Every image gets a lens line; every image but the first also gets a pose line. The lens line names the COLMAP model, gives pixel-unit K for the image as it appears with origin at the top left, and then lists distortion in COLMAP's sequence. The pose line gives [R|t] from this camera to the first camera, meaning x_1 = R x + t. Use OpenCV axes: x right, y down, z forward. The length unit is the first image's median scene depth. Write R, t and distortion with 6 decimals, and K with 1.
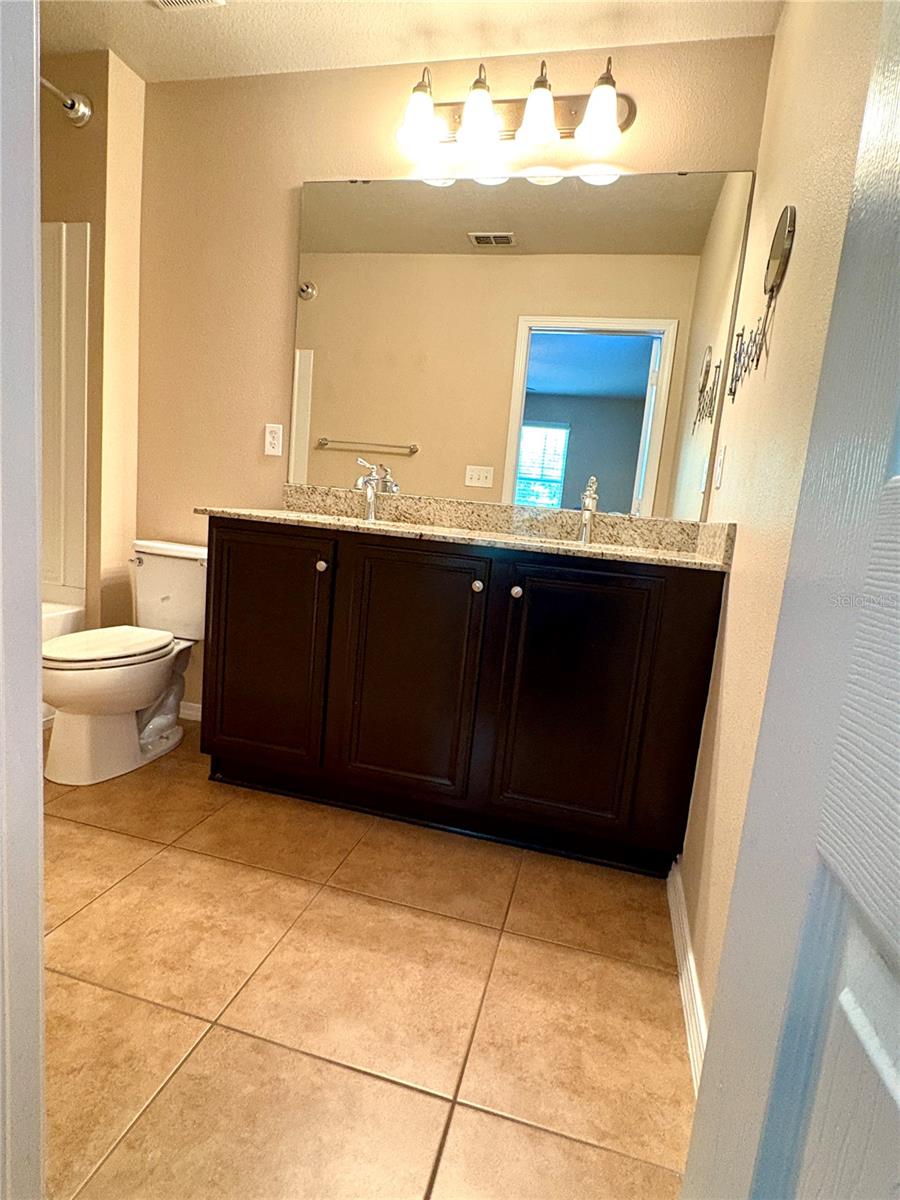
lens RADIAL K [[637.9, 0, 450.9], [0, 637.9, 598.0], [0, 0, 1]] dist [-0.000002, 0.001305]
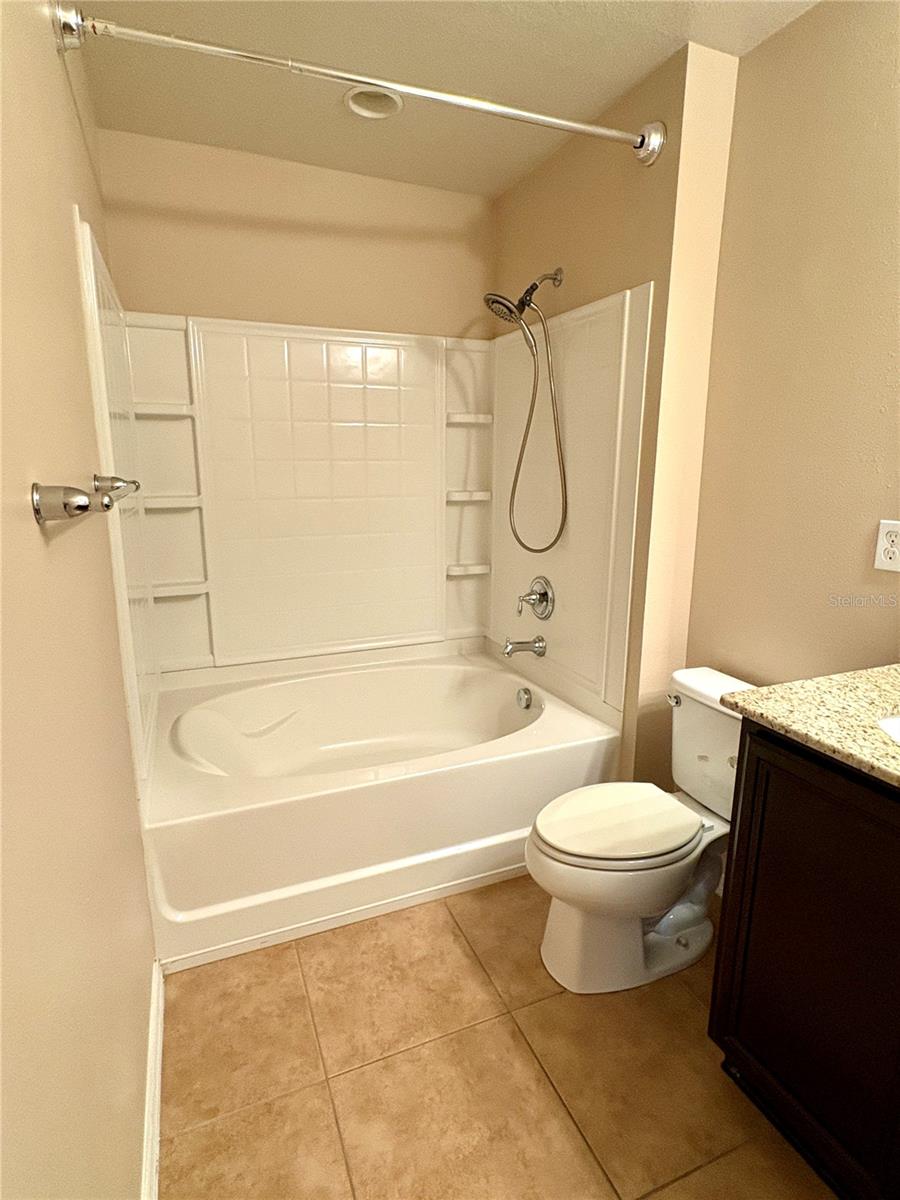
lens RADIAL K [[637.9, 0, 449.5], [0, 637.9, 599.0], [0, 0, 1]] dist [-0.000002, 0.001305]
pose [[0.604009, 0.082907, -0.792653, -0.051188], [-0.065865, 0.996365, 0.054024, -0.219812], [0.794251, 0.019577, 0.607274, 0.322910]]
